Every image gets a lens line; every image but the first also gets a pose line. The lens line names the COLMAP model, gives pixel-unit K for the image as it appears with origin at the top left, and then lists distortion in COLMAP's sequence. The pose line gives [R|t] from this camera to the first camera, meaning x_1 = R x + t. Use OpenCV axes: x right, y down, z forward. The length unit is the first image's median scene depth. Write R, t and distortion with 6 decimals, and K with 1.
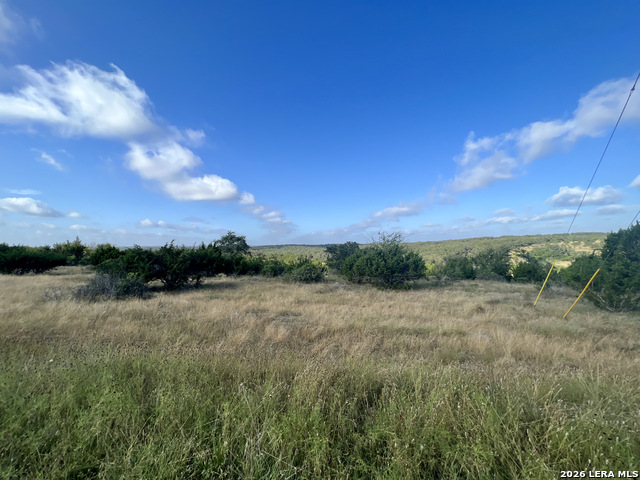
lens RADIAL K [[260.4, 0, 319.6], [0, 260.4, 244.8], [0, 0, 1]] dist [0.000101, -0.001846]
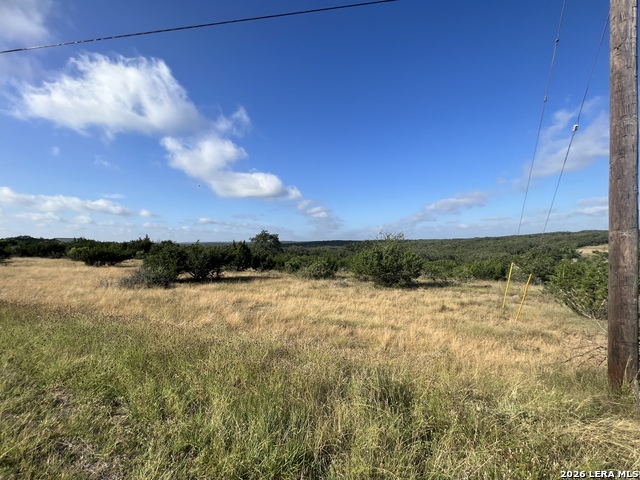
lens RADIAL K [[260.4, 0, 317.6], [0, 260.4, 248.4], [0, 0, 1]] dist [0.000101, -0.001846]
pose [[0.982162, 0.007749, -0.187877, 0.126677], [-0.001617, 0.999462, 0.032769, -0.013503], [0.188030, -0.031880, 0.981646, -0.047063]]
